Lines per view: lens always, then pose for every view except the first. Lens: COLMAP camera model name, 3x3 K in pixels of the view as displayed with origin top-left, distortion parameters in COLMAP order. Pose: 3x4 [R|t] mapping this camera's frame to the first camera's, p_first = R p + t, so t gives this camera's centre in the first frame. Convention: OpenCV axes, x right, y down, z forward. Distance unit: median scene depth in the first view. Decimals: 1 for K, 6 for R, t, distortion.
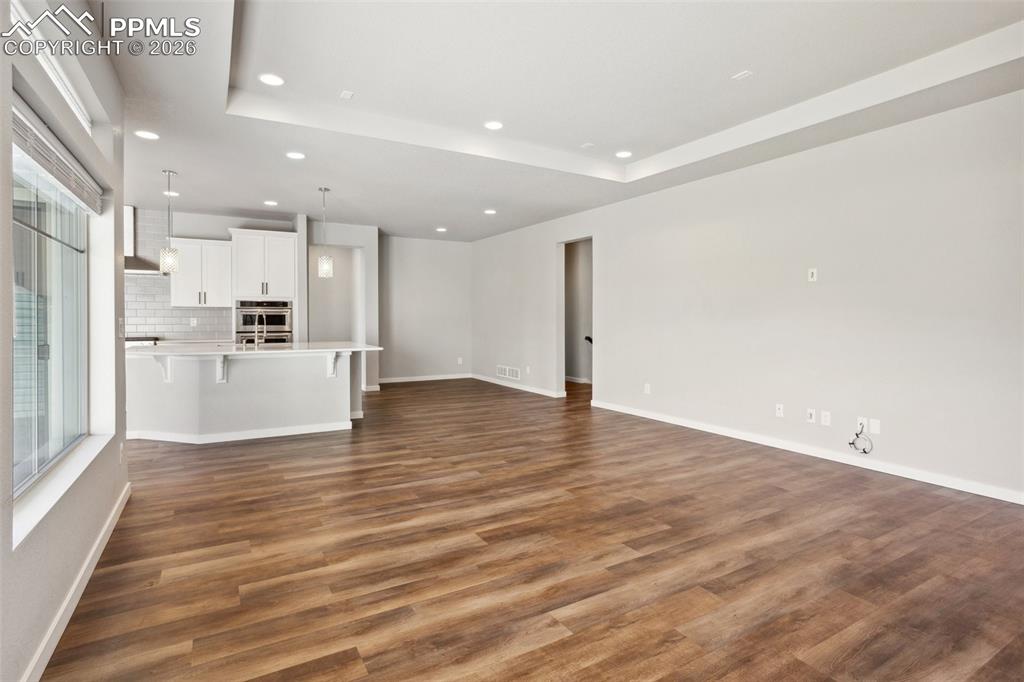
lens RADIAL K [[506.9, 0, 509.2], [0, 506.9, 328.0], [0, 0, 1]] dist [-0.053408, 0.032461]
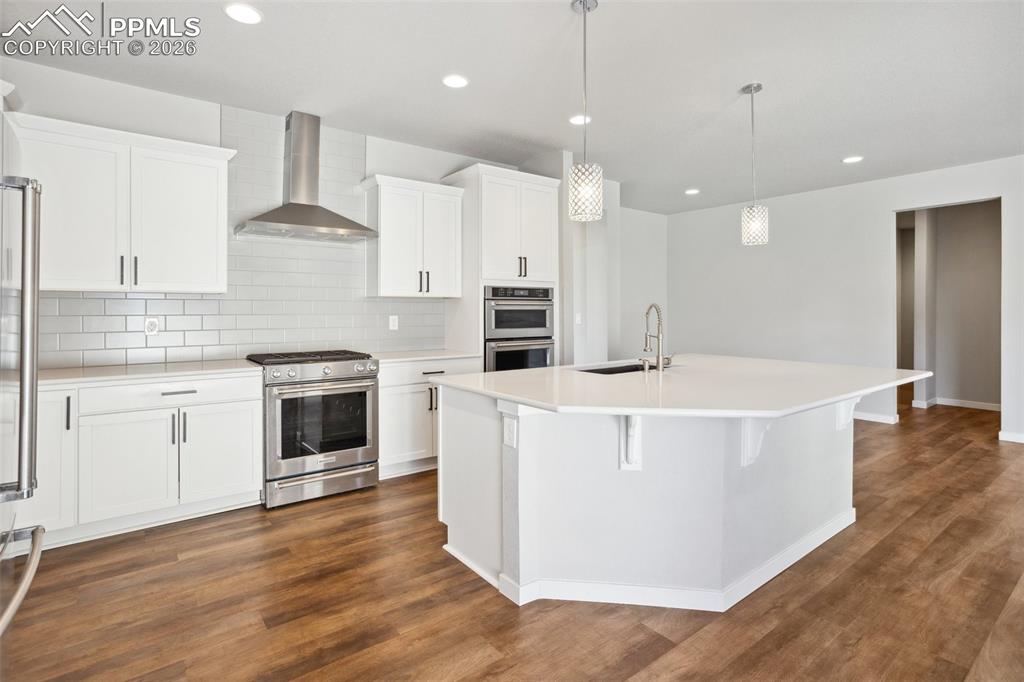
lens RADIAL K [[506.9, 0, 509.2], [0, 506.9, 328.0], [0, 0, 1]] dist [-0.053408, 0.032461]
pose [[0.991538, -0.007935, 0.129574, -0.591391], [0.006117, 0.999877, 0.014417, -0.014534], [-0.129673, -0.013503, 0.991465, 0.405506]]
